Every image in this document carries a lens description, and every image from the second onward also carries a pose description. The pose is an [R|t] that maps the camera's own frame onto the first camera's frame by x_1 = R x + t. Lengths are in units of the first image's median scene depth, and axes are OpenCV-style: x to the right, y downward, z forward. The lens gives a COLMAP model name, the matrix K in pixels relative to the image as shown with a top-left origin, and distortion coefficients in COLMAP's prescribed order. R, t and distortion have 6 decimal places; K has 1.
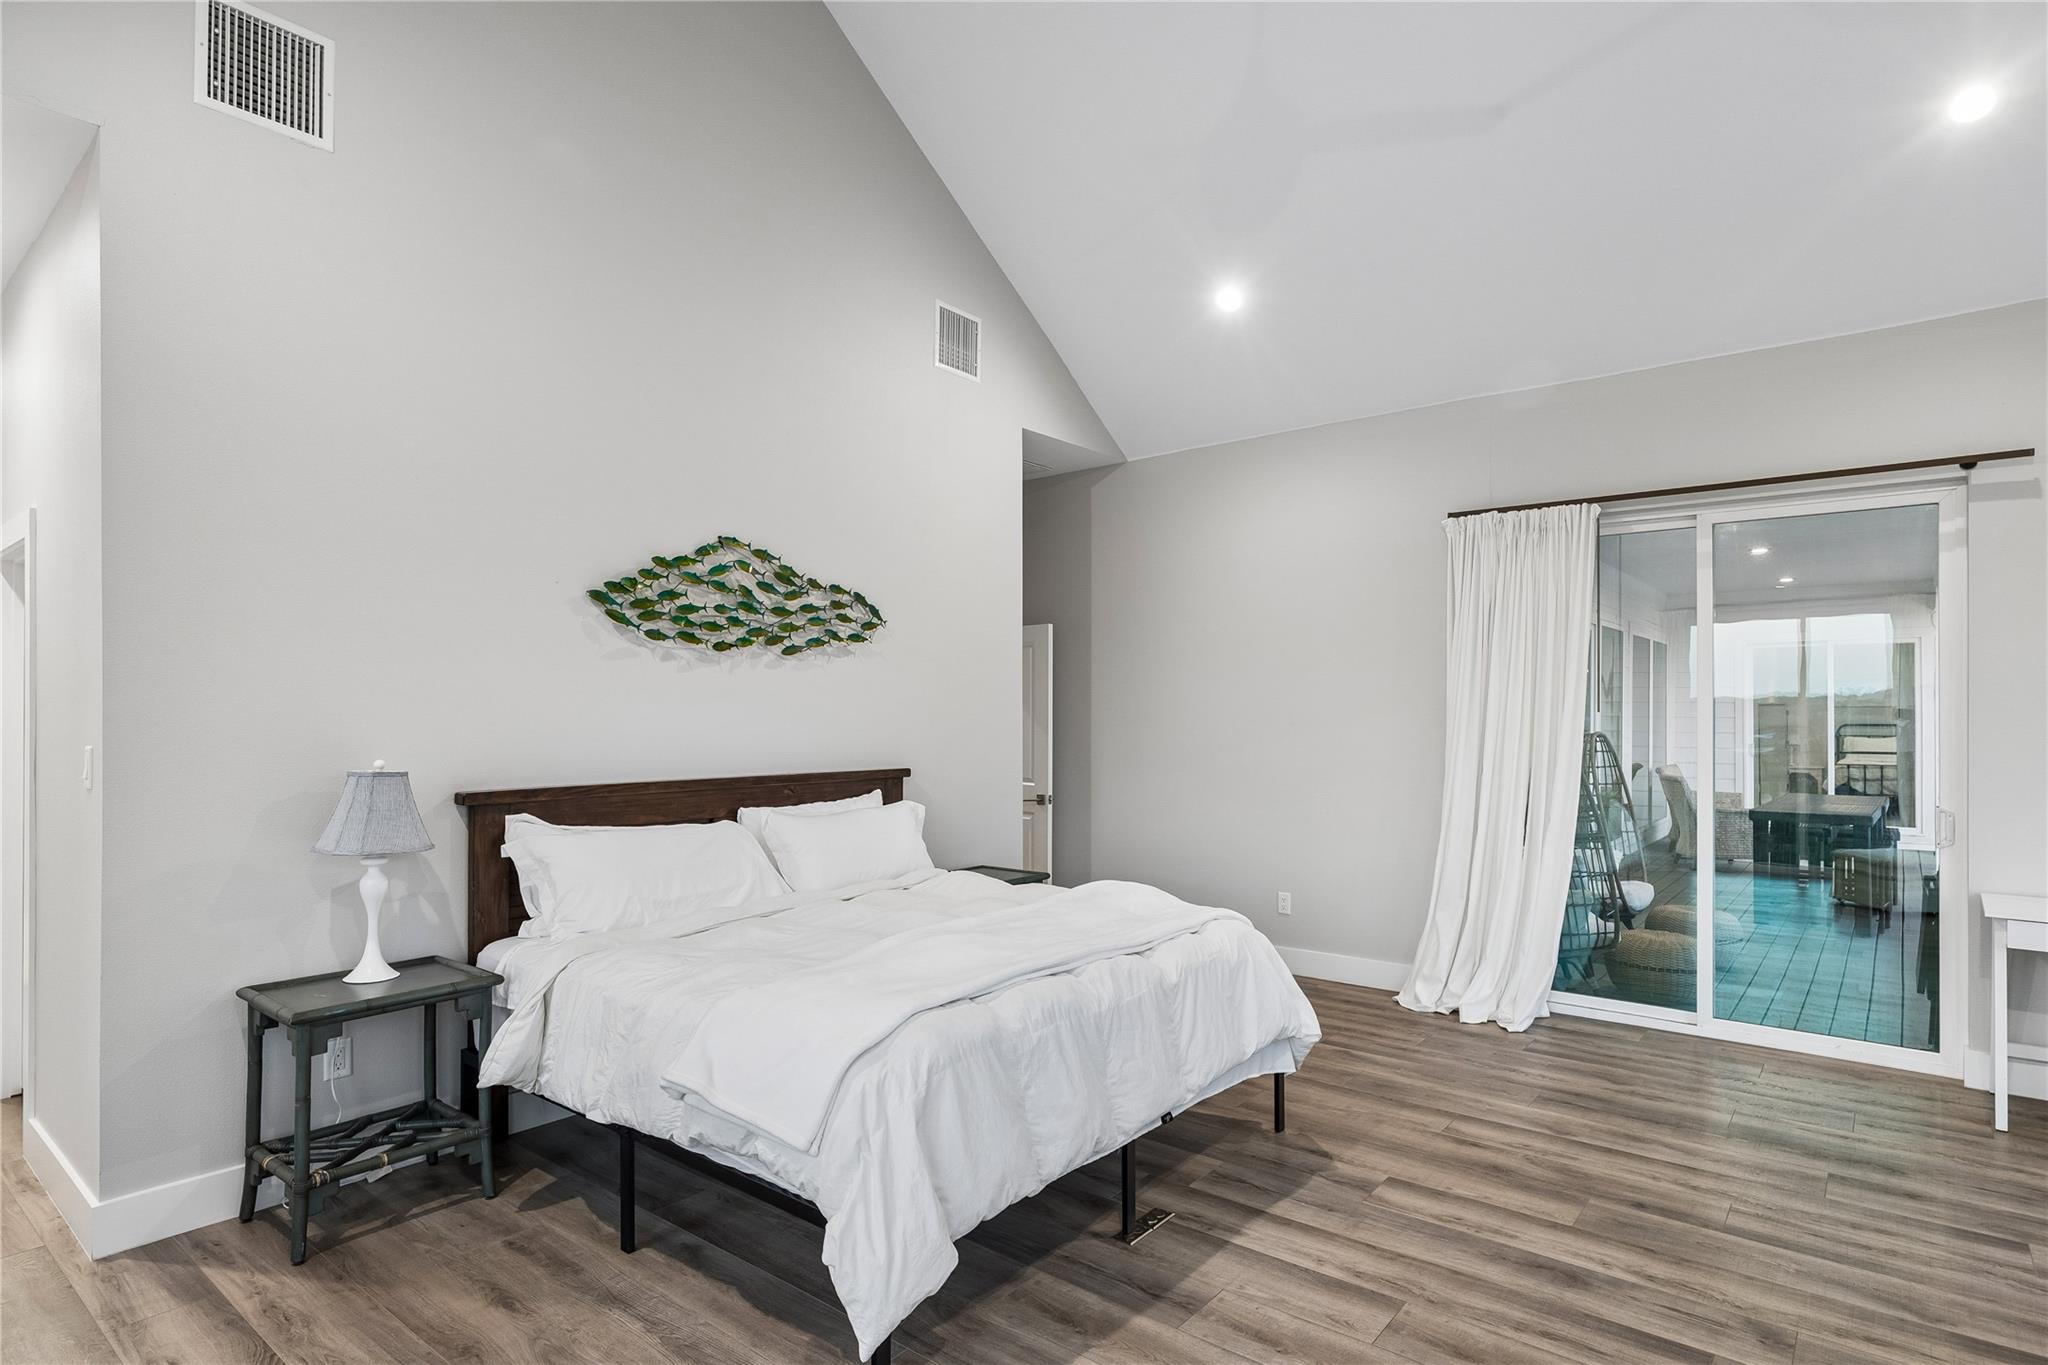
lens RADIAL K [[1057.9, 0, 1020.3], [0, 1057.9, 691.7], [0, 0, 1]] dist [0.004706, 0.000533]
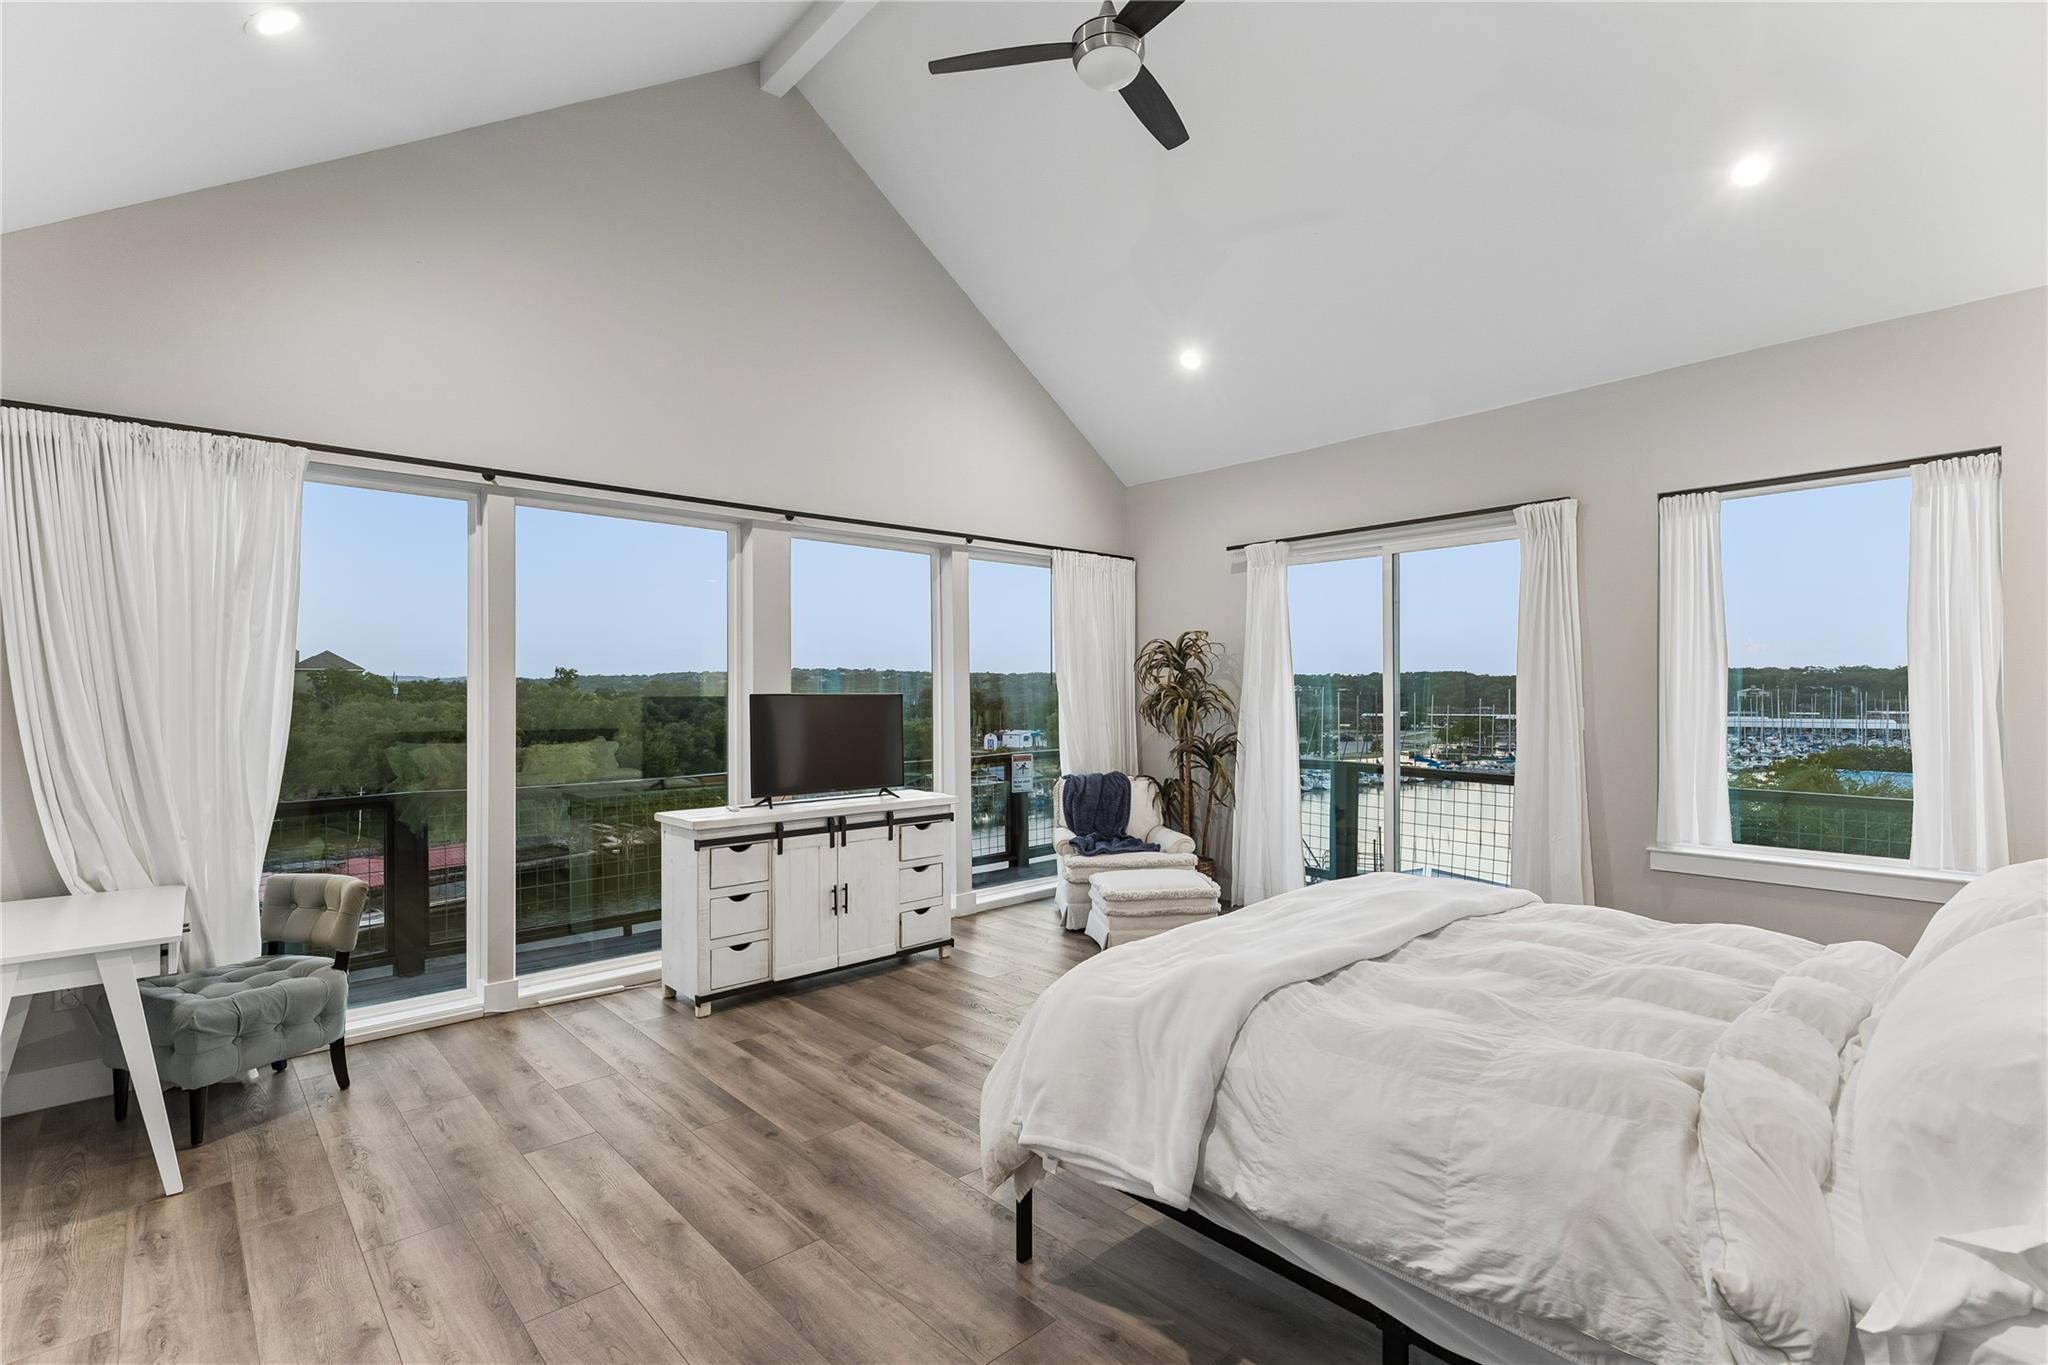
lens RADIAL K [[942.7, 0, 1031.6], [0, 942.7, 685.6], [0, 0, 1]] dist [0.003624, 0.000461]
pose [[-0.989908, 0.006855, 0.141545, 0.156630], [0.004781, 0.999876, -0.014987, 0.026885], [-0.141630, -0.014159, -0.989818, 1.809710]]
